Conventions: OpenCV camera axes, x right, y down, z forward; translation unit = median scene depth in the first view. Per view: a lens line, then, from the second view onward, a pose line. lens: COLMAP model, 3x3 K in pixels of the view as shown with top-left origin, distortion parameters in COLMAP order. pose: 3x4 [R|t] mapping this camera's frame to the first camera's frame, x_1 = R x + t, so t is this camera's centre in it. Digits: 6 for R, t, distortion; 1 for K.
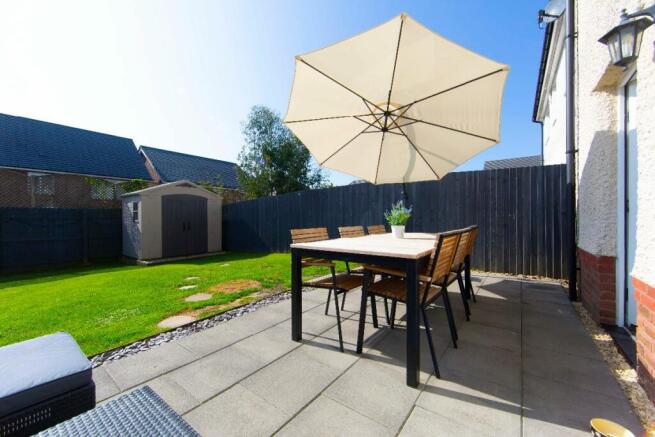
lens RADIAL K [[254.7, 0, 330.2], [0, 254.7, 218.9], [0, 0, 1]] dist [0.001089, 0.000025]
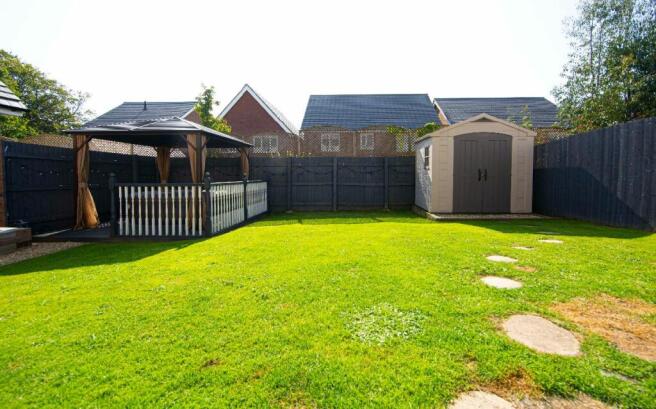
lens RADIAL K [[267.0, 0, 340.1], [0, 267.0, 183.4], [0, 0, 1]] dist [-0.009486, 0.000414]
pose [[0.557507, 0.037278, -0.829335, -0.154898], [-0.007196, 0.999171, 0.040074, 0.026505], [0.830141, -0.016374, 0.557313, 0.225148]]
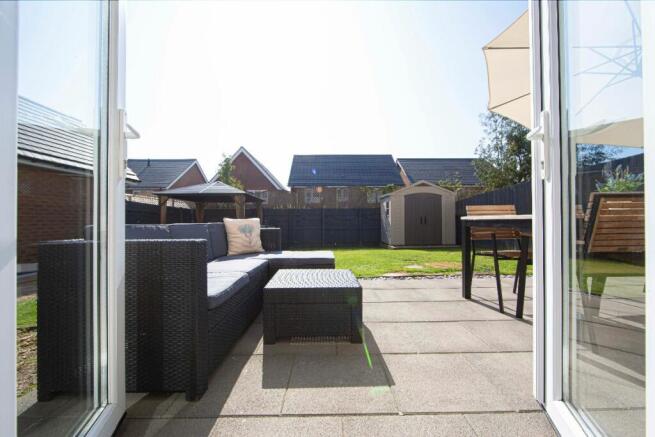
lens RADIAL K [[259.8, 0, 330.8], [0, 259.8, 217.7], [0, 0, 1]] dist [-0.002626, -0.000080]
pose [[0.614651, -0.009036, -0.788748, 0.116555], [0.000107, 0.999935, -0.011372, 0.032393], [0.788799, 0.006905, 0.614612, -0.062053]]
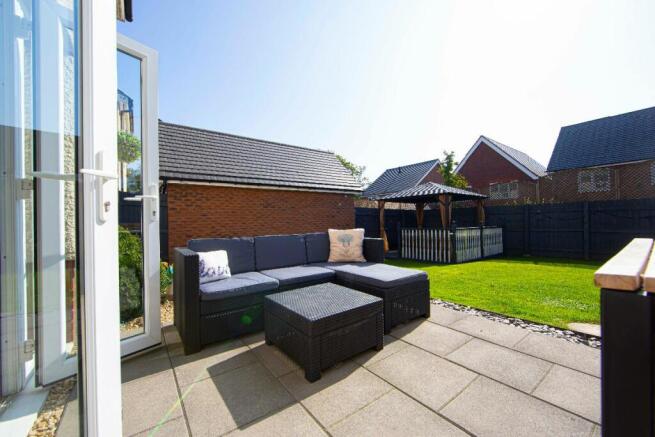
lens RADIAL K [[258.0, 0, 325.5], [0, 258.0, 218.5], [0, 0, 1]] dist [-0.009904, 0.000089]
pose [[-0.289569, 0.004334, -0.957147, 0.138563], [0.015028, 0.999887, -0.000019, 0.013214], [0.957039, -0.014389, -0.289601, 0.147563]]
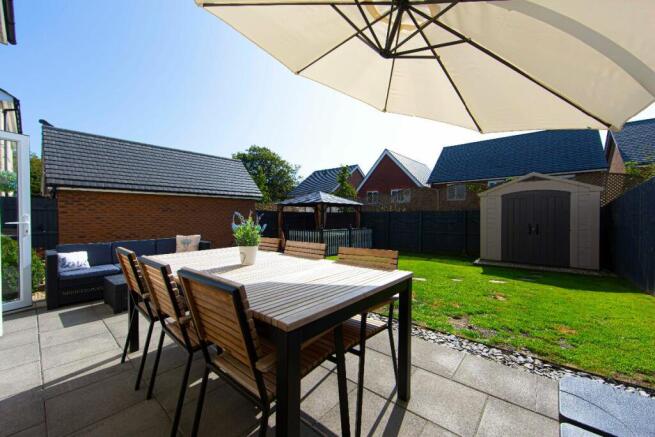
lens RADIAL K [[259.8, 0, 330.8], [0, 259.8, 217.7], [0, 0, 1]] dist [-0.002626, -0.000080]
pose [[-0.068391, 0.016845, -0.997516, 0.333388], [-0.001637, 0.999854, 0.016997, -0.022727], [0.997657, 0.002795, -0.068354, 0.435462]]
